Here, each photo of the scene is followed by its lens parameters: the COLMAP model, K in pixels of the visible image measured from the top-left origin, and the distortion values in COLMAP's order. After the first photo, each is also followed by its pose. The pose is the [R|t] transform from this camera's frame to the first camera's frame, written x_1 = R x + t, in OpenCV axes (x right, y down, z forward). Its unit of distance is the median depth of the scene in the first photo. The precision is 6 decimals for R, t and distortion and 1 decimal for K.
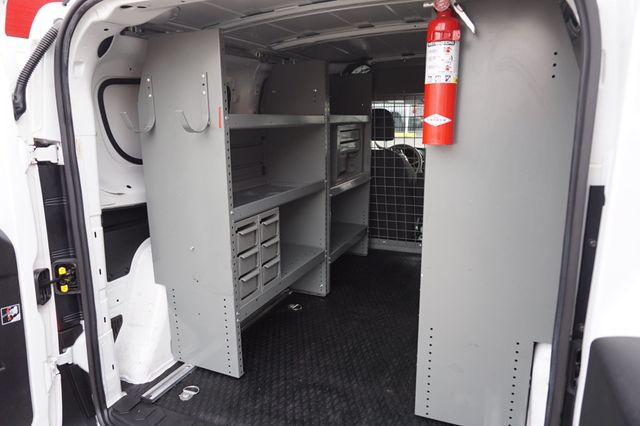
lens RADIAL K [[432.2, 0, 320.9], [0, 432.2, 214.1], [0, 0, 1]] dist [-0.022690, 0.018902]
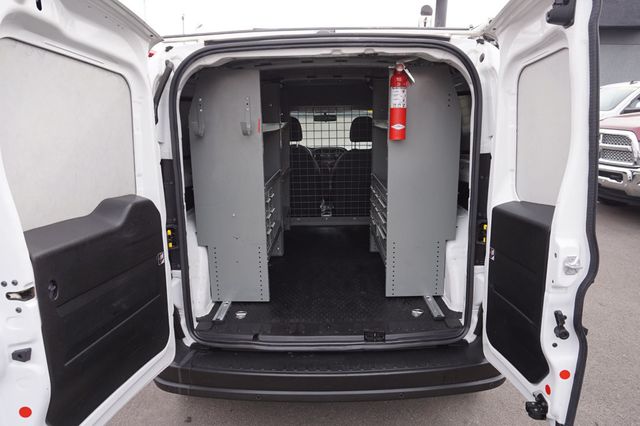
lens RADIAL K [[432.2, 0, 322.0], [0, 432.2, 213.7], [0, 0, 1]] dist [-0.022690, 0.018902]
pose [[0.920294, -0.081864, 0.382567, -0.584310], [0.085338, 0.996321, 0.007913, 0.088657], [-0.381808, 0.025365, 0.923894, -0.457292]]
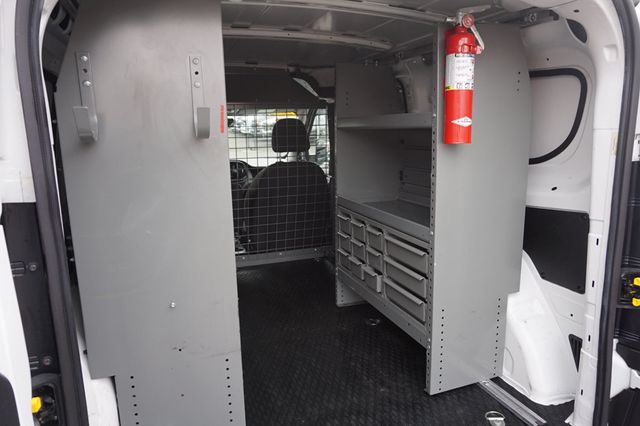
lens RADIAL K [[432.2, 0, 319.6], [0, 432.2, 213.9], [0, 0, 1]] dist [-0.022690, 0.018902]
pose [[0.725127, -0.131914, 0.675862, -0.583093], [0.156636, 0.987349, 0.024656, -0.047325], [-0.670563, 0.087986, 0.736616, 0.314742]]
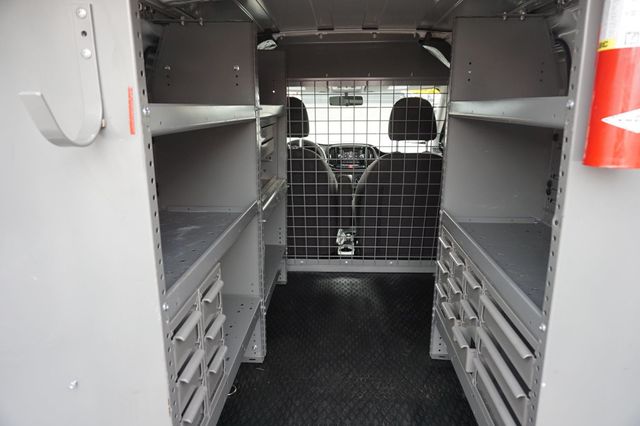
lens RADIAL K [[432.2, 0, 321.3], [0, 432.2, 213.4], [0, 0, 1]] dist [-0.022690, 0.018902]
pose [[0.935679, -0.075790, 0.344618, -0.192205], [0.067889, 0.997080, 0.034955, -0.108725], [-0.346261, -0.009311, 0.938092, 0.465428]]
